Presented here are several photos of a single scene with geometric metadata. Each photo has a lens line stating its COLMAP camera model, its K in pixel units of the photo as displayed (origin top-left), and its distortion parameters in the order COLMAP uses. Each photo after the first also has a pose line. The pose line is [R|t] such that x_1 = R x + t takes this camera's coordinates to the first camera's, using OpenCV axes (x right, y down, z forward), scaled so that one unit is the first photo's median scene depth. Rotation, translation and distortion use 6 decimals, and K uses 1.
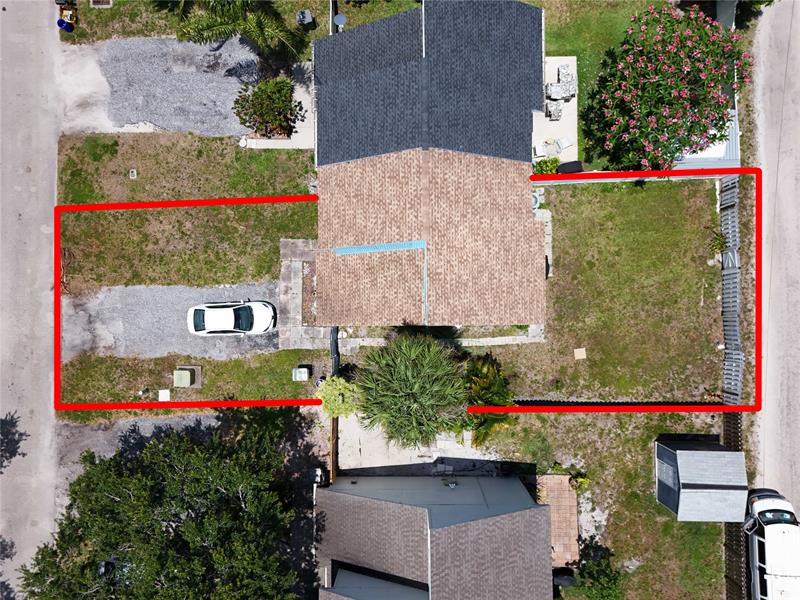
lens RADIAL K [[592.4, 0, 400.0], [0, 592.4, 300.0], [0, 0, 1]] dist [0.055402, -0.059687]
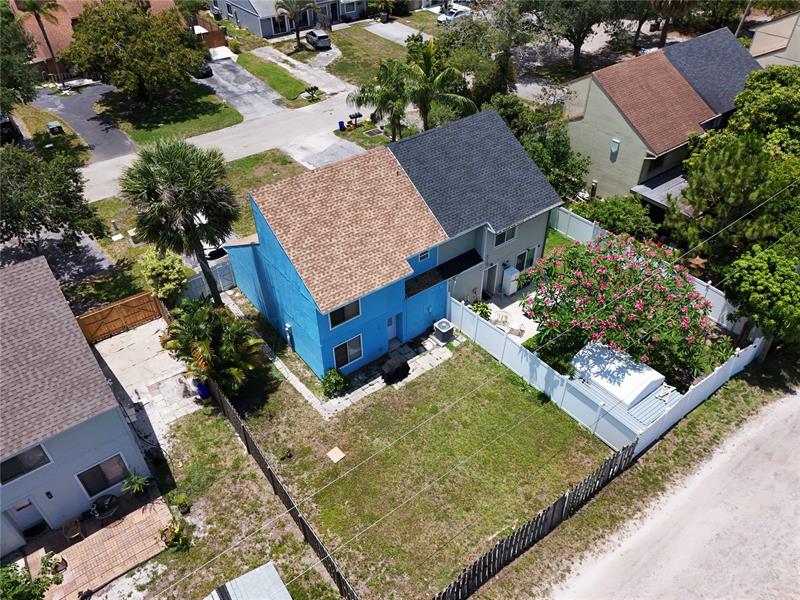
lens RADIAL K [[592.4, 0, 400.0], [0, 592.4, 300.0], [0, 0, 1]] dist [0.055402, -0.059687]
pose [[0.595768, 0.524160, -0.608536, 0.707847], [-0.802865, 0.409096, -0.433646, 0.272726], [0.021650, 0.746925, 0.664556, 0.328734]]
